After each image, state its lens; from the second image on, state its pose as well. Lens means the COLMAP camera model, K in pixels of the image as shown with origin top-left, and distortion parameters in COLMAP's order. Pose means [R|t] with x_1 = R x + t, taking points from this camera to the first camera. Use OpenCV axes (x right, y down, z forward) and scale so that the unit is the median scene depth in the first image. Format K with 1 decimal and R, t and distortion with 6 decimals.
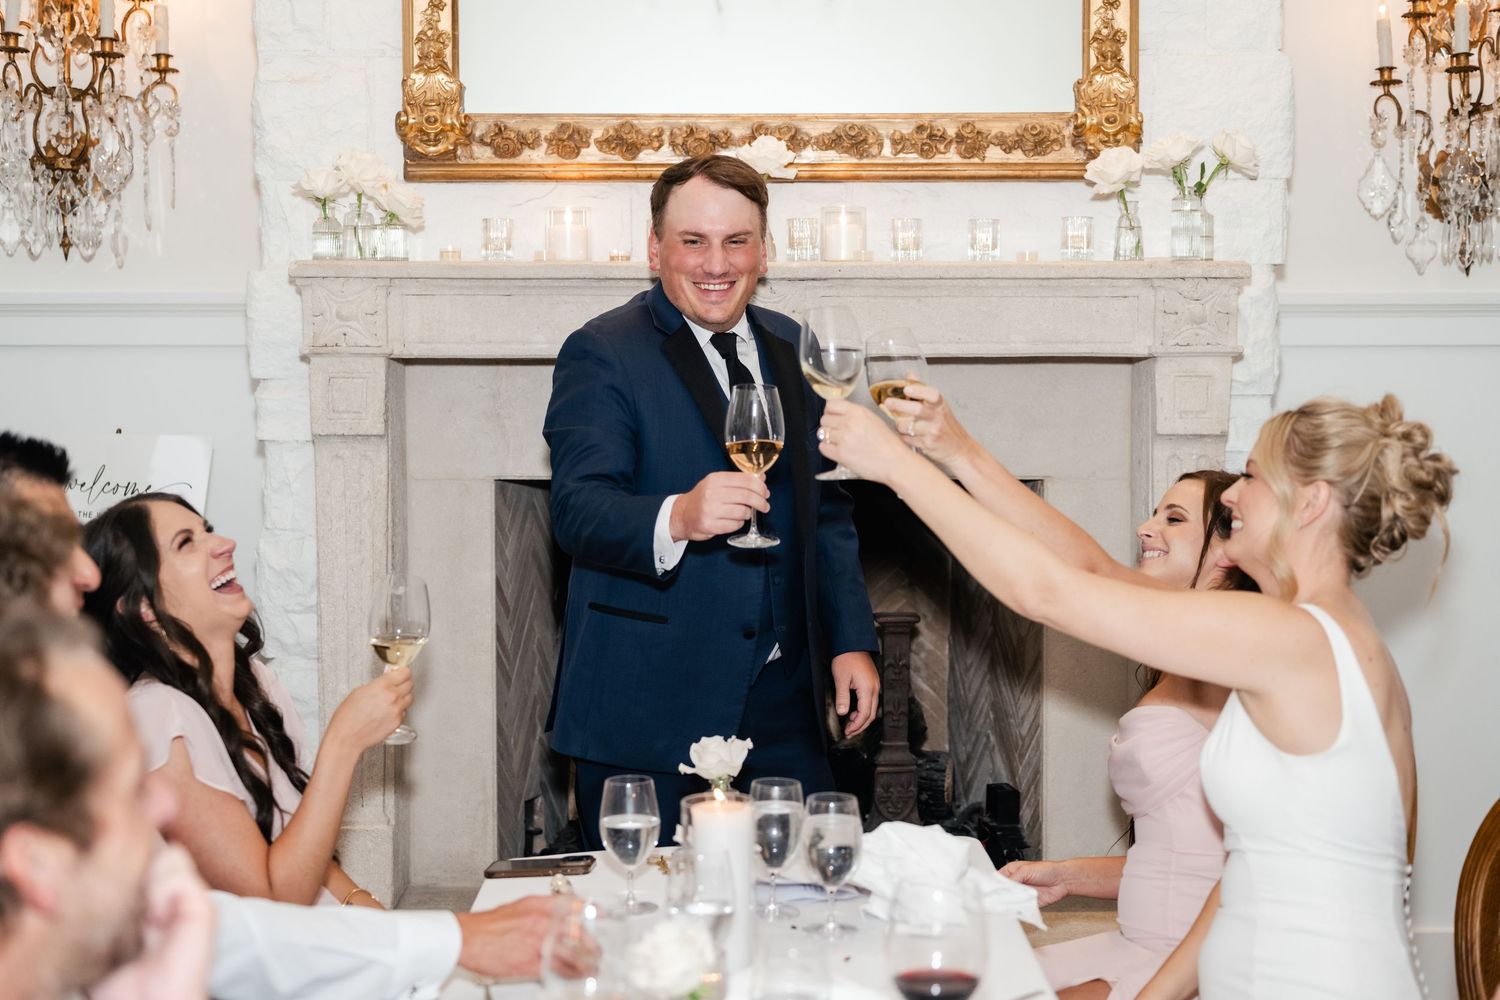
lens RADIAL K [[2212.0, 0, 755.1], [0, 2212.0, 533.6], [0, 0, 1]] dist [-0.008967, 0.062834]
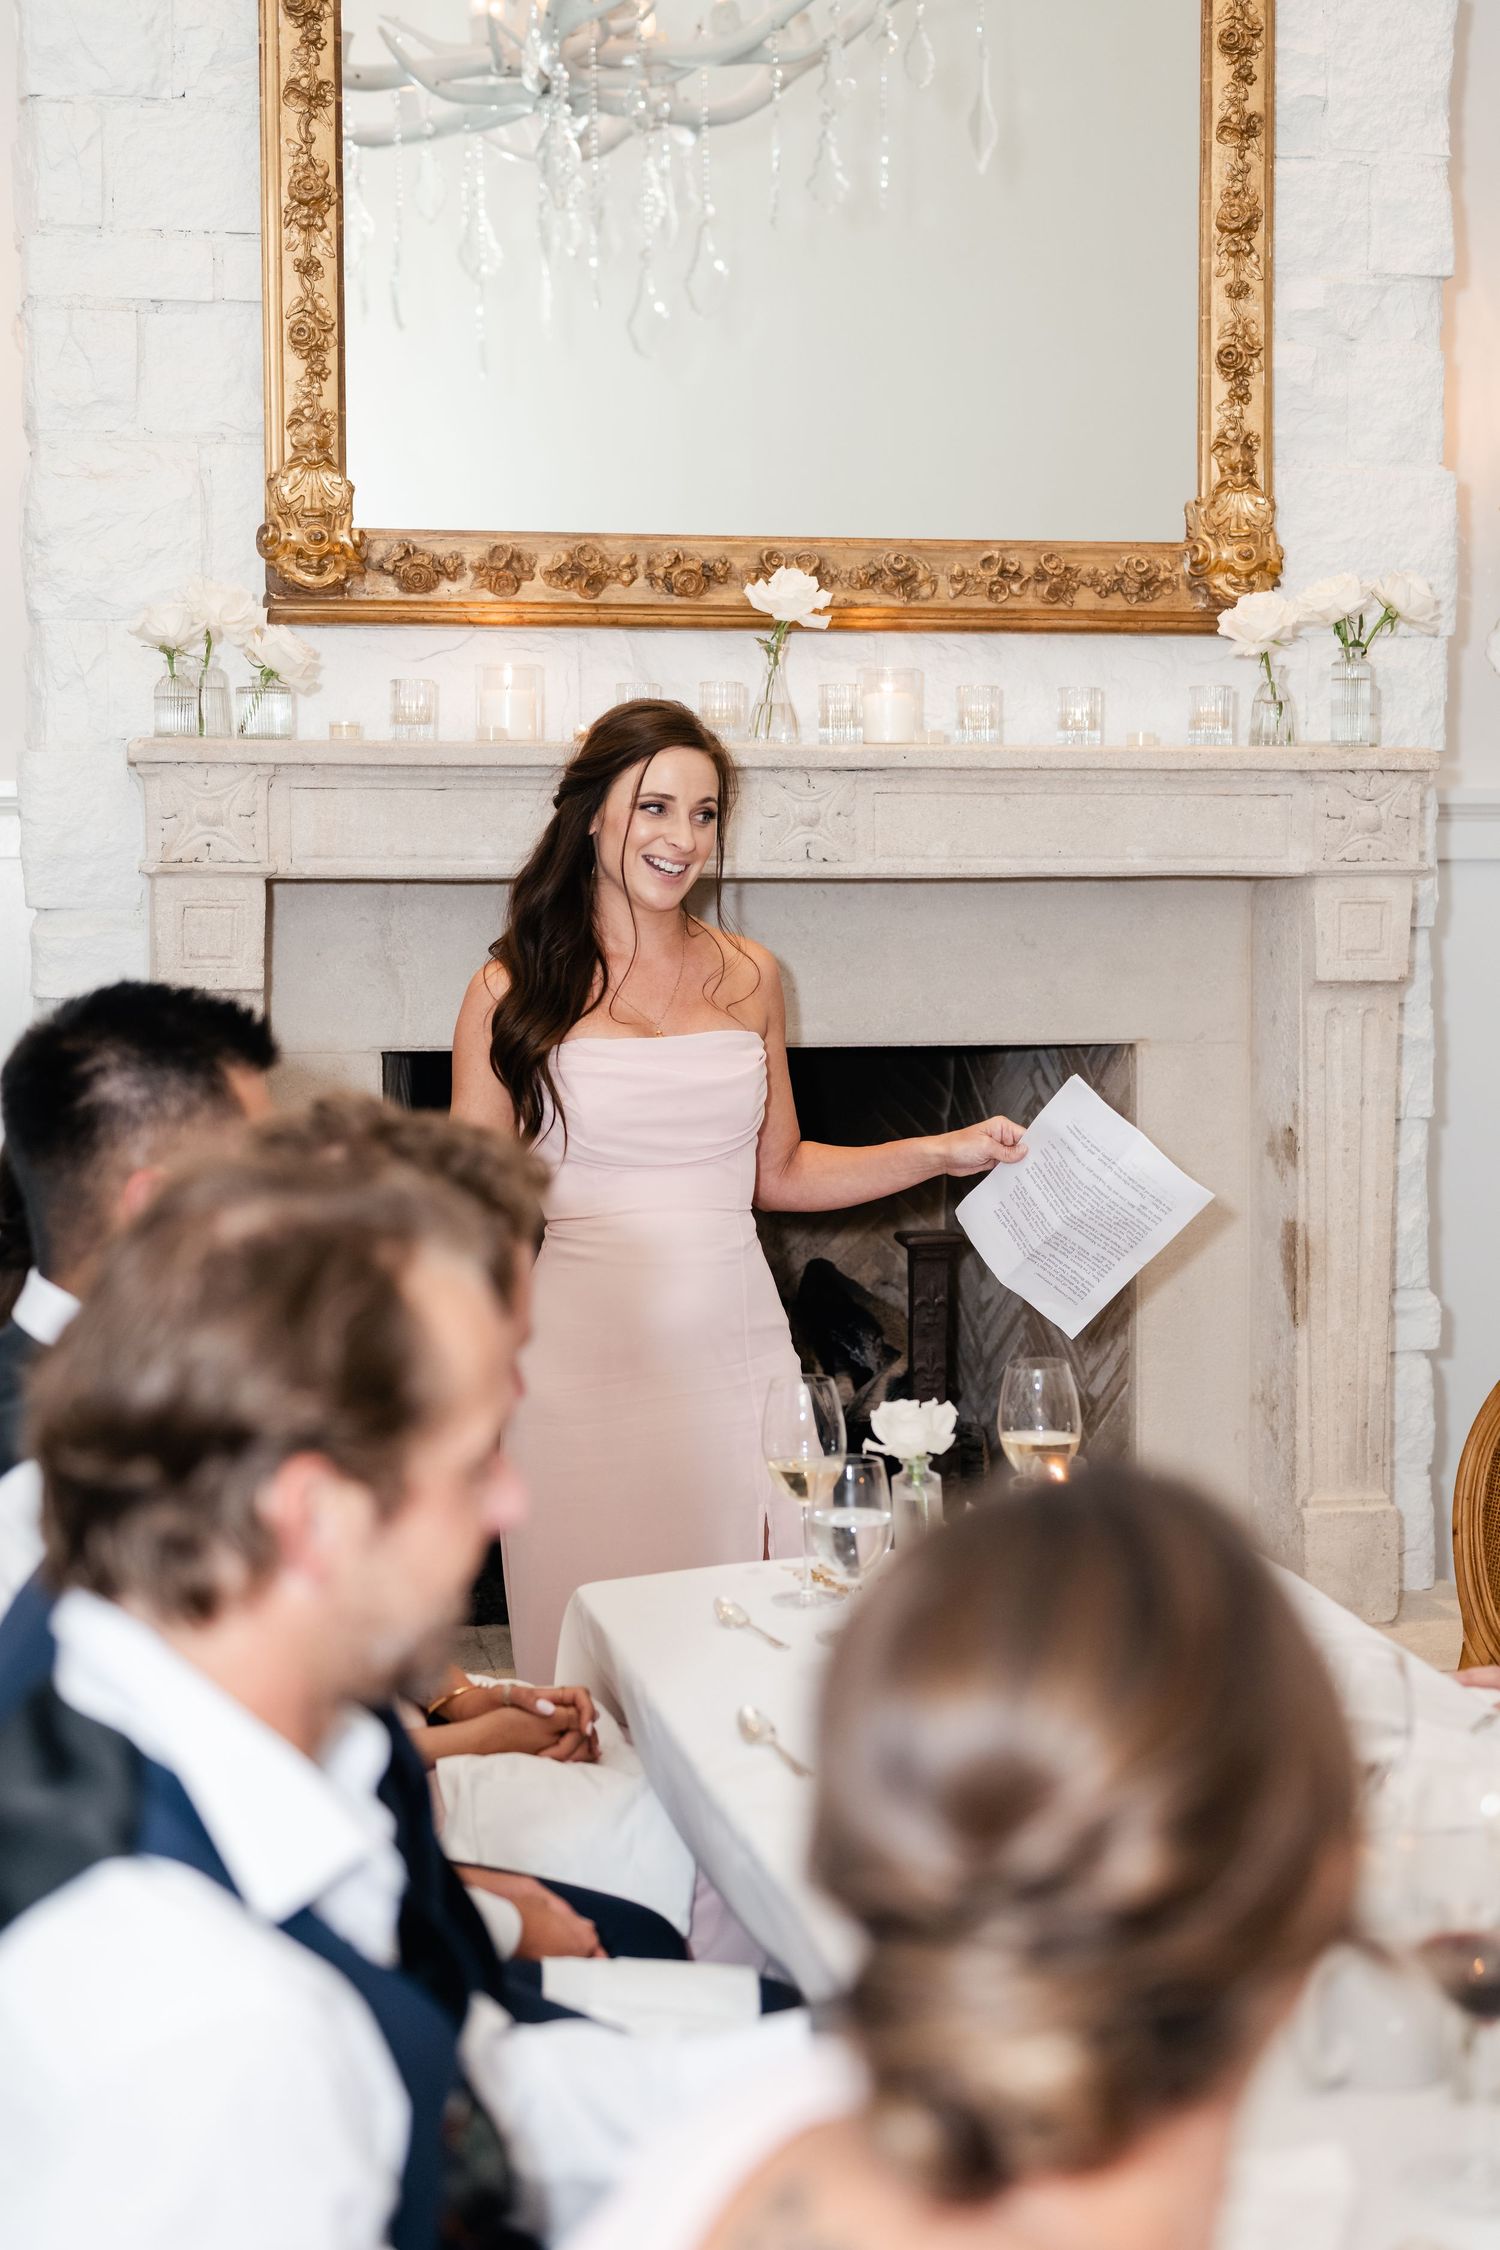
lens RADIAL K [[3295.4, 0, 762.5], [0, 3295.4, 1118.3], [0, 0, 1]] dist [-0.017329, 0.114895]
pose [[0.981270, -0.014574, 0.192085, -0.208220], [0.014910, 0.999889, -0.000306, -0.001406], [-0.192059, 0.003164, 0.981378, -0.044990]]
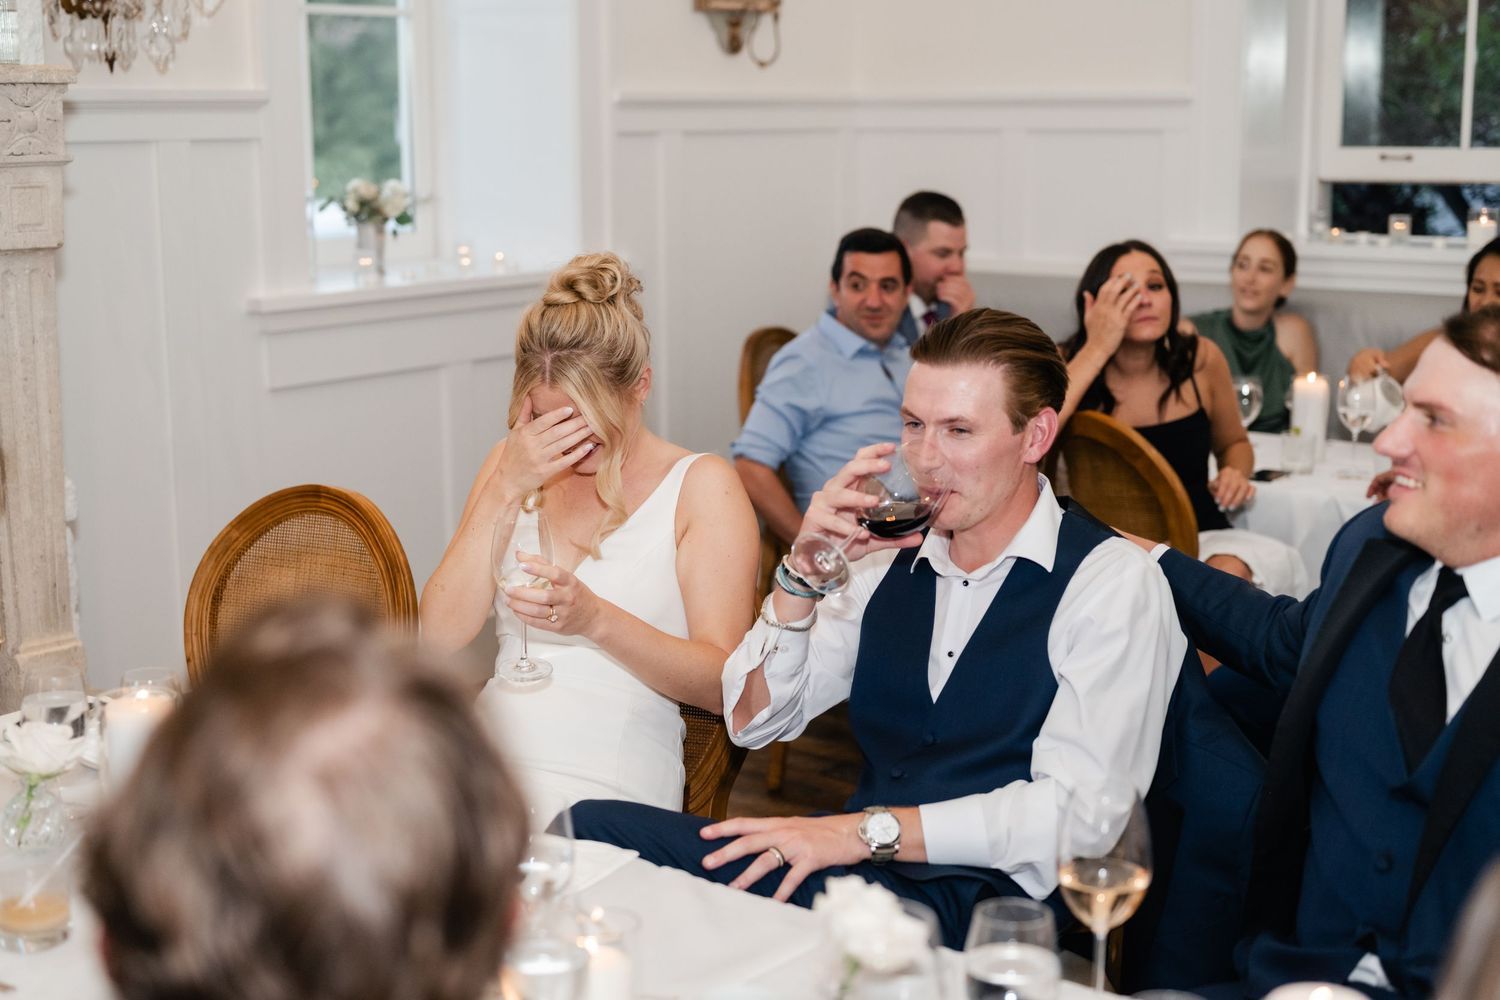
lens RADIAL K [[2189.6, 0, 750.3], [0, 2189.6, 525.2], [0, 0, 1]] dist [-0.000541, 0.002321]
pose [[0.624181, -0.149083, 0.766924, -0.346981], [0.064287, 0.988097, 0.139755, -0.038040], [-0.778631, -0.037929, 0.626335, 0.153508]]
